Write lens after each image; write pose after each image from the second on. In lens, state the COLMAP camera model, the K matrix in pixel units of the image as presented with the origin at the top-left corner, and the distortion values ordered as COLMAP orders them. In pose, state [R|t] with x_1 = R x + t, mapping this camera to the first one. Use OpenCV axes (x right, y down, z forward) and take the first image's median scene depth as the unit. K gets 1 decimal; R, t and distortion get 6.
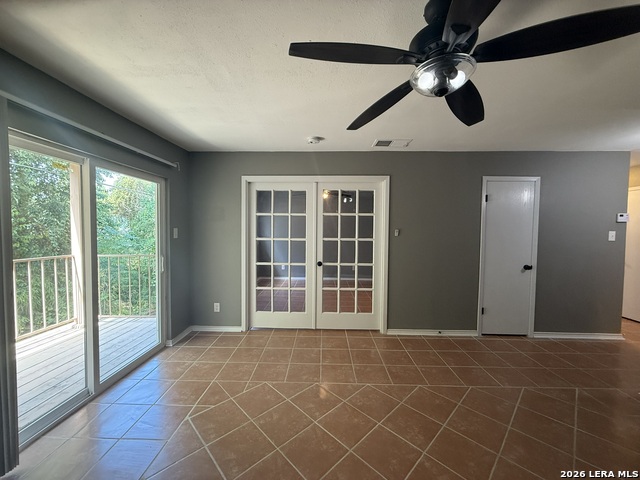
lens RADIAL K [[254.6, 0, 318.9], [0, 254.6, 238.7], [0, 0, 1]] dist [-0.002478, 0.000168]
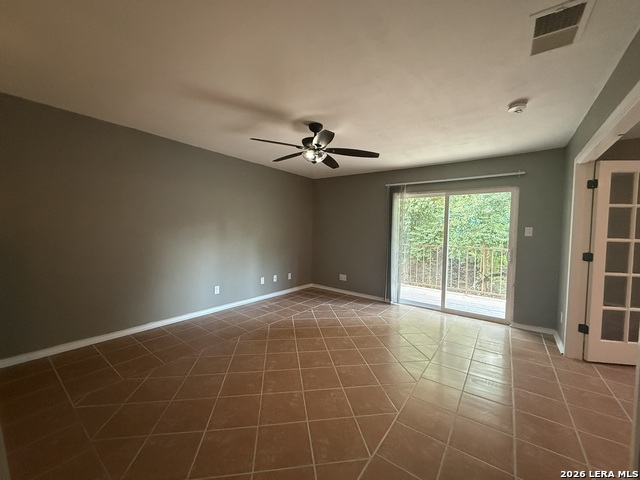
lens RADIAL K [[254.6, 0, 319.1], [0, 254.6, 238.6], [0, 0, 1]] dist [-0.002478, 0.000168]
pose [[-0.578233, 0.004700, -0.815858, 0.817561], [-0.056204, 0.997378, 0.045580, 0.008329], [0.813933, 0.072210, -0.576453, 0.838258]]
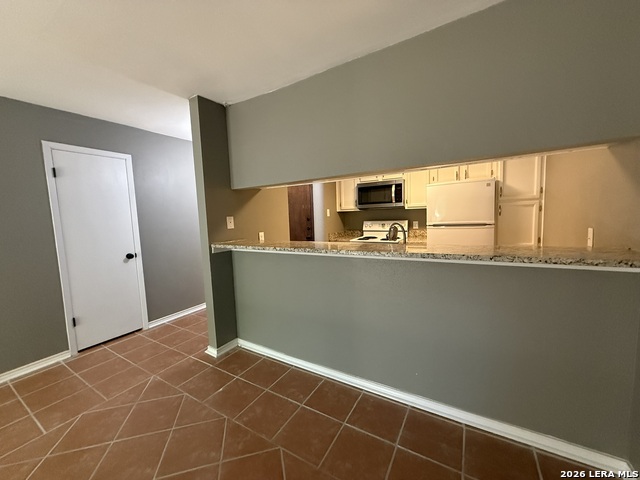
lens RADIAL K [[254.6, 0, 320.4], [0, 254.6, 239.9], [0, 0, 1]] dist [-0.002478, 0.000168]
pose [[0.485872, -0.112970, 0.866698, 0.372144], [0.067908, 0.993494, 0.091427, 0.018468], [-0.871388, 0.014434, 0.490382, -0.024448]]
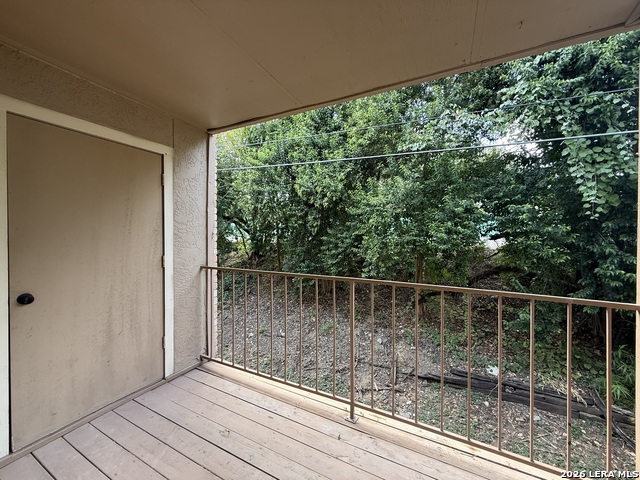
lens RADIAL K [[254.6, 0, 318.3], [0, 254.6, 239.6], [0, 0, 1]] dist [-0.002478, 0.000168]
pose [[-0.427146, 0.002699, -0.904178, -0.545317], [-0.039655, 0.998977, 0.021715, -0.016922], [0.903313, 0.045130, -0.426603, 0.849285]]
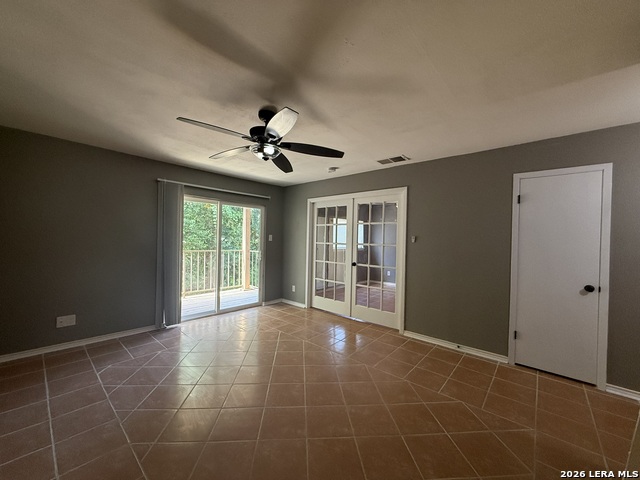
lens RADIAL K [[254.6, 0, 317.9], [0, 254.6, 239.1], [0, 0, 1]] dist [-0.002478, 0.000168]
pose [[0.766804, 0.009922, -0.641804, 0.682166], [-0.037163, 0.998890, -0.028959, 0.020533], [0.640804, 0.046057, 0.766322, -0.061127]]
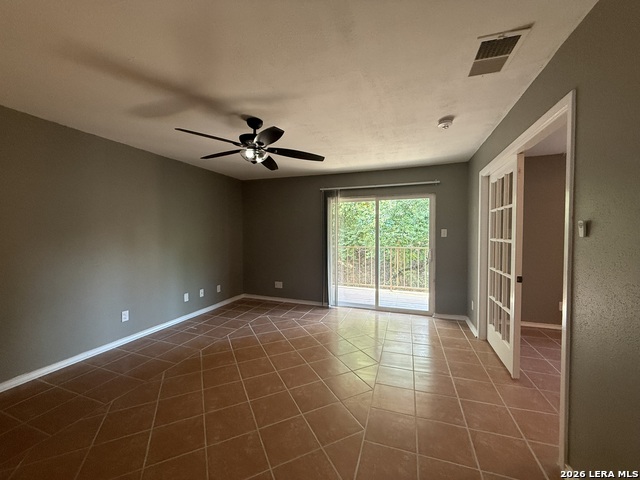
lens RADIAL K [[254.6, 0, 318.5], [0, 254.6, 238.1], [0, 0, 1]] dist [-0.002478, 0.000168]
pose [[-0.310763, 0.010740, -0.950427, 0.794876], [-0.033289, 0.999200, 0.022176, -0.003838], [0.949904, 0.038530, -0.310156, 0.744803]]
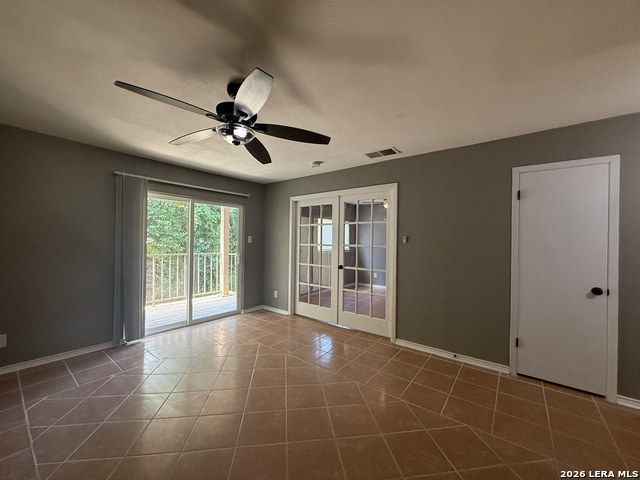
lens RADIAL K [[254.6, 0, 317.8], [0, 254.6, 238.9], [0, 0, 1]] dist [-0.002478, 0.000168]
pose [[0.804571, -0.000482, -0.593857, 0.619113], [-0.027440, 0.998901, -0.037986, 0.019856], [0.593222, 0.046858, 0.803674, 0.020448]]
